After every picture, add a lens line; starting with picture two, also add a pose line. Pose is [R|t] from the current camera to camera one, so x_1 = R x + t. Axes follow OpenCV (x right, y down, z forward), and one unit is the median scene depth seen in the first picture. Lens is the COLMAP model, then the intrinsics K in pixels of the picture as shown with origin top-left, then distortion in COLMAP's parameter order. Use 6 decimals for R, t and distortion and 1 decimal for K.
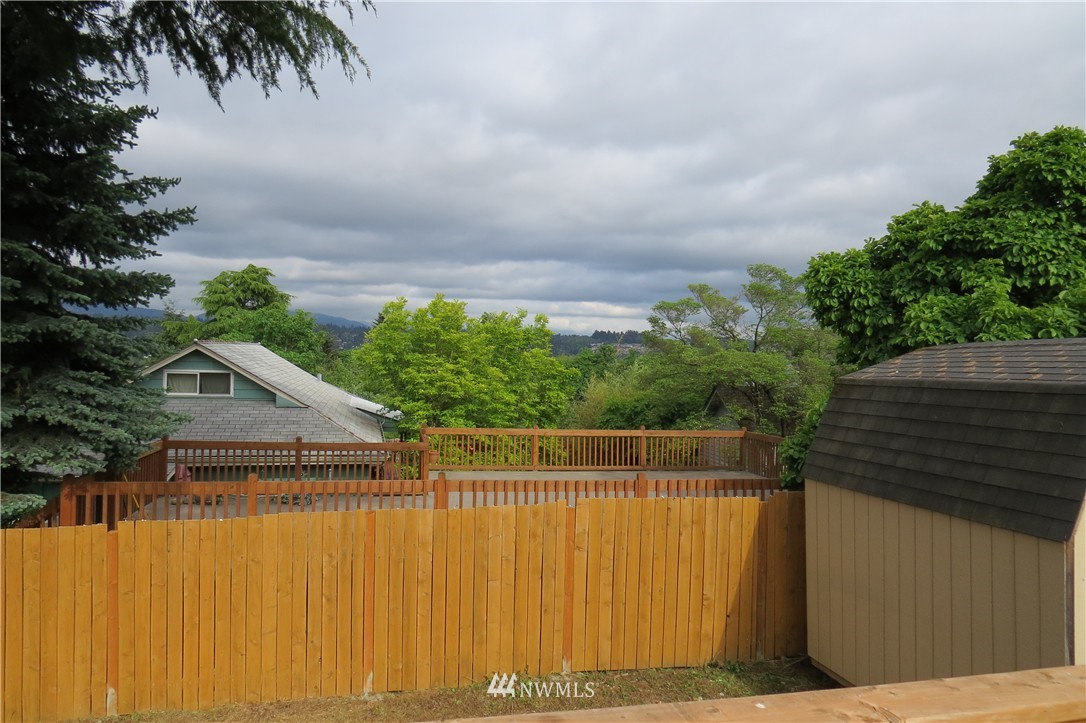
lens RADIAL K [[783.3, 0, 544.4], [0, 783.3, 367.3], [0, 0, 1]] dist [-0.021062, 0.008307]
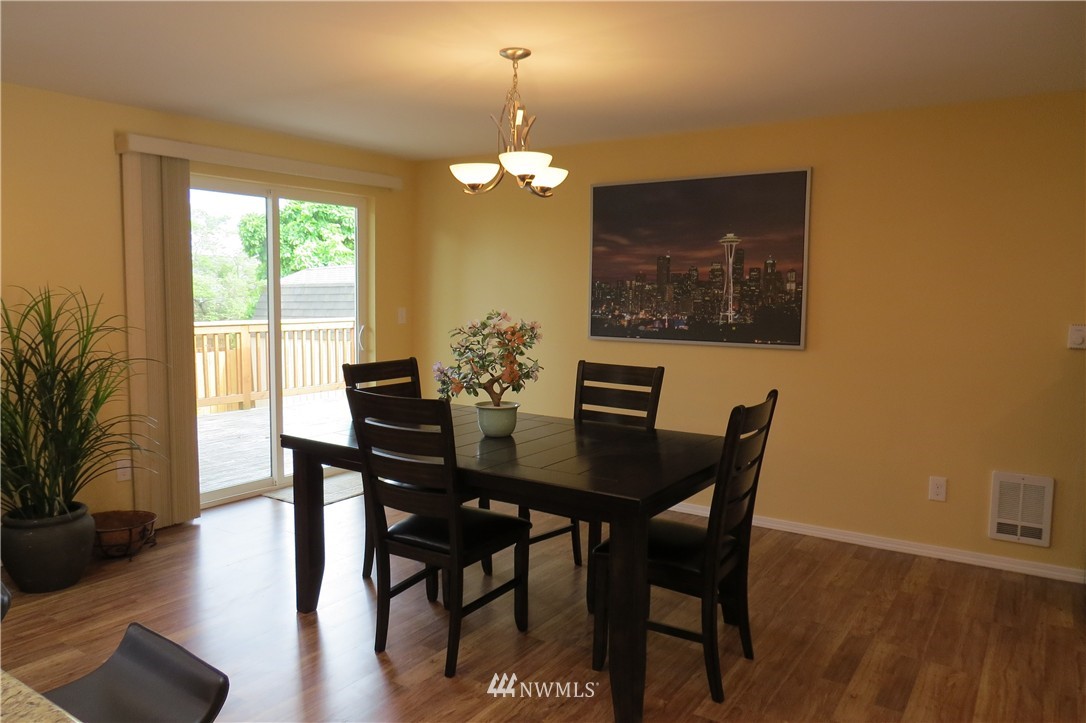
lens RADIAL K [[783.3, 0, 545.3], [0, 783.3, 365.8], [0, 0, 1]] dist [-0.021062, 0.008307]
pose [[0.745483, -0.085929, 0.660963, -0.354347], [0.023092, 0.994389, 0.103232, 0.026855], [-0.666125, -0.061695, 0.743284, -0.807270]]
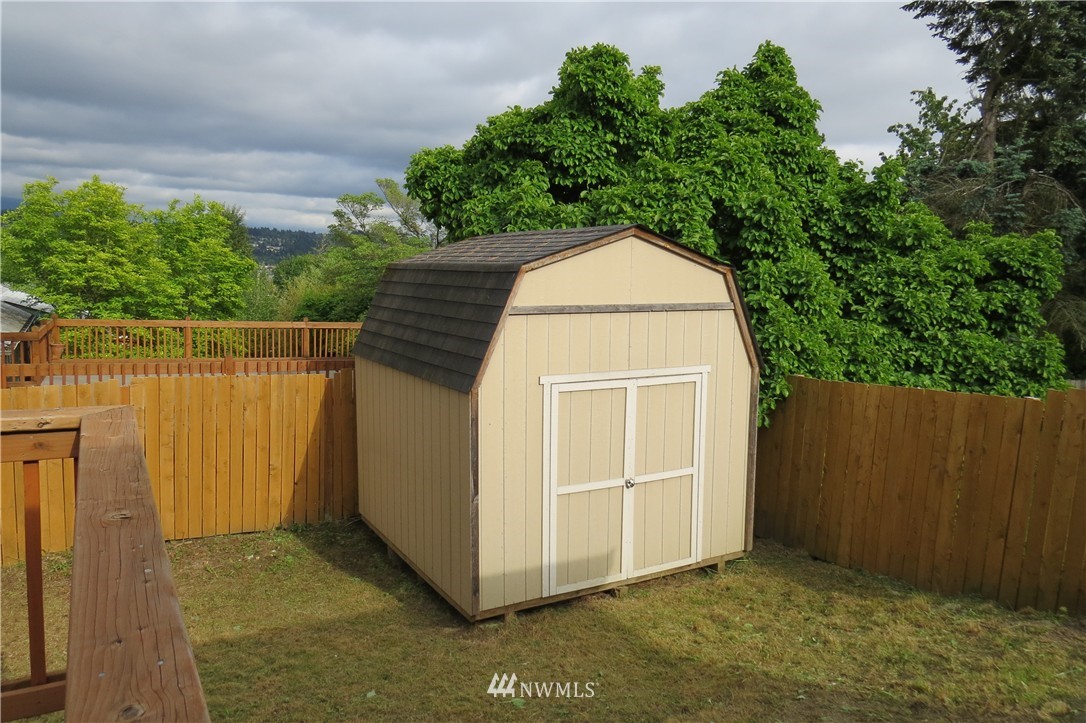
lens RADIAL K [[783.3, 0, 544.0], [0, 783.3, 367.0], [0, 0, 1]] dist [-0.021062, 0.008307]
pose [[0.956257, -0.017994, 0.291972, 0.232236], [-0.018242, 0.992495, 0.120914, 0.019195], [-0.291957, -0.120951, 0.948753, -0.101195]]
